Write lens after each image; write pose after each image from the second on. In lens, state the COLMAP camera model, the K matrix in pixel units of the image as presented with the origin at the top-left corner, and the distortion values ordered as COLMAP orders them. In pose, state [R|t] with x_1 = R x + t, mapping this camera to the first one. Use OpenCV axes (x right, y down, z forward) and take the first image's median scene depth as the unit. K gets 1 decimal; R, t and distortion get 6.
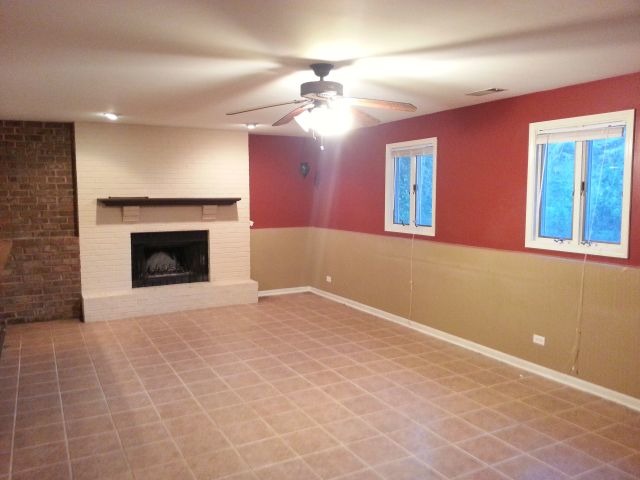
lens RADIAL K [[519.3, 0, 309.1], [0, 519.3, 239.6], [0, 0, 1]] dist [0.108969, -0.198771]
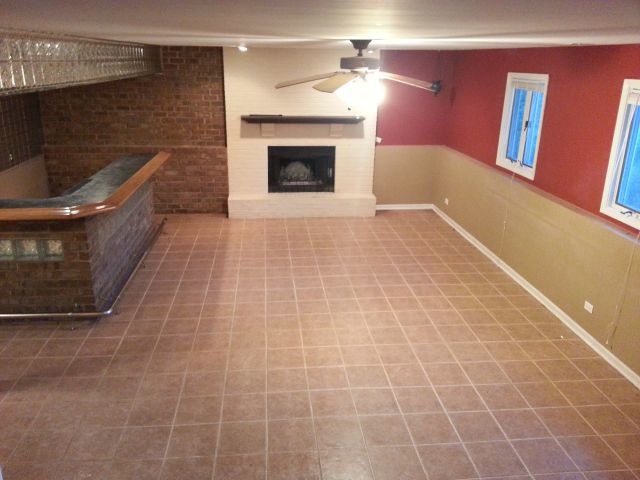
lens RADIAL K [[519.3, 0, 309.1], [0, 519.3, 239.6], [0, 0, 1]] dist [0.108969, -0.198771]
pose [[0.923863, 0.138266, -0.356875, 0.197785], [-0.052135, 0.969235, 0.240552, -0.100926], [0.379156, -0.203631, 0.902649, -0.051871]]
